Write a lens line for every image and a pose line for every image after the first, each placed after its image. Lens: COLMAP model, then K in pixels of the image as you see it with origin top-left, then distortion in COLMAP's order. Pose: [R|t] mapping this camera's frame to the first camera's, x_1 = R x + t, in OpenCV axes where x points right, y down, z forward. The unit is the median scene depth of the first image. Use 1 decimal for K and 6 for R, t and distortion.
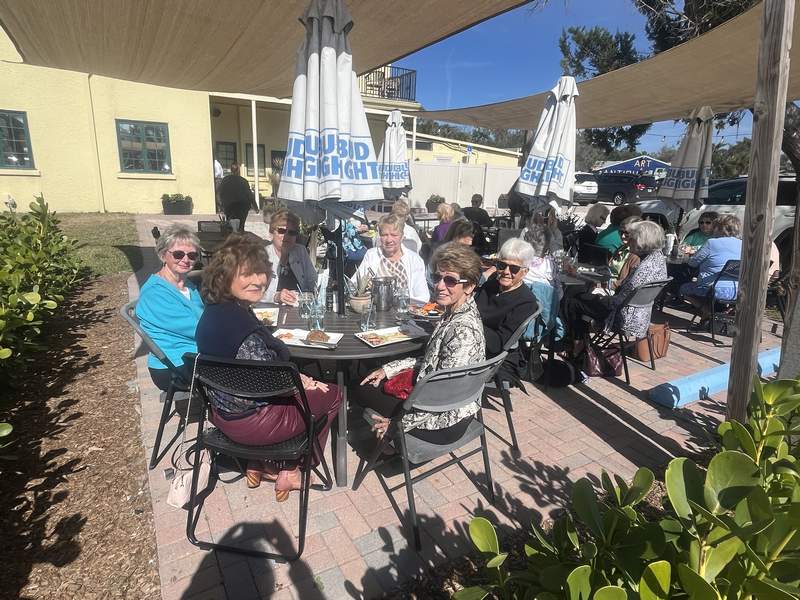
lens RADIAL K [[474.1, 0, 395.0], [0, 474.1, 301.2], [0, 0, 1]] dist [0.005192, -0.003242]
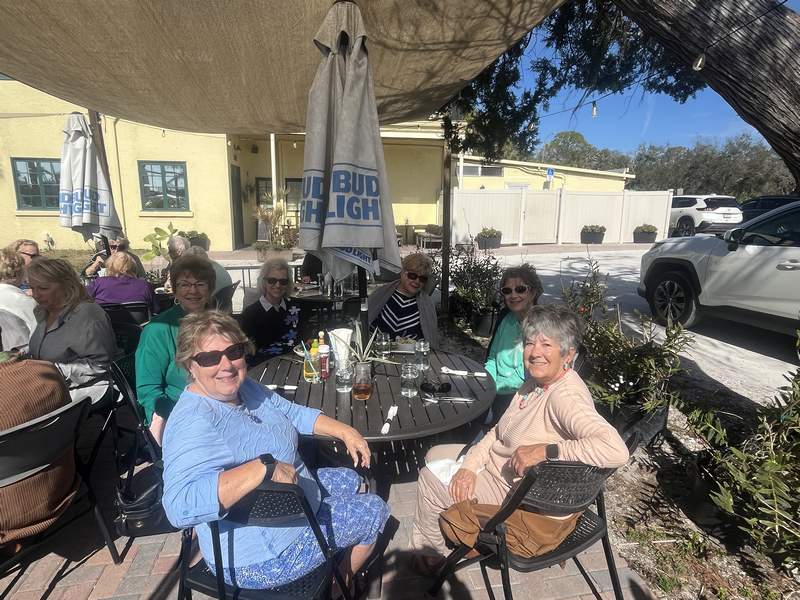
lens RADIAL K [[474.1, 0, 399.0], [0, 474.1, 302.5], [0, 0, 1]] dist [0.005192, -0.003242]
pose [[0.935257, 0.044886, -0.351112, 0.294439], [-0.066440, 0.996558, -0.049577, -0.050060], [0.347678, 0.069695, 0.935020, 0.208787]]
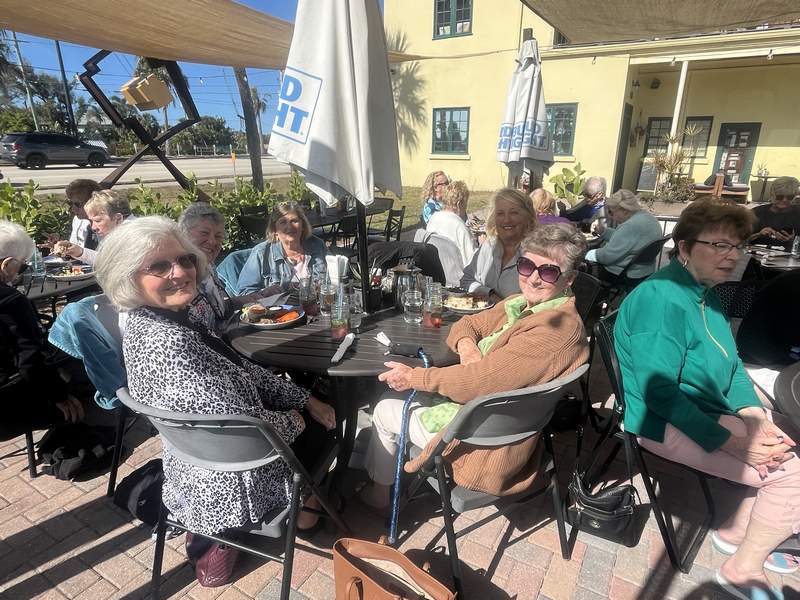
lens RADIAL K [[474.1, 0, 404.4], [0, 474.1, 302.7], [0, 0, 1]] dist [0.005192, -0.003242]
pose [[0.491895, 0.236442, -0.837935, 0.235351], [-0.212334, 0.965938, 0.147913, -0.044928], [0.844366, 0.105164, 0.525344, 0.213958]]
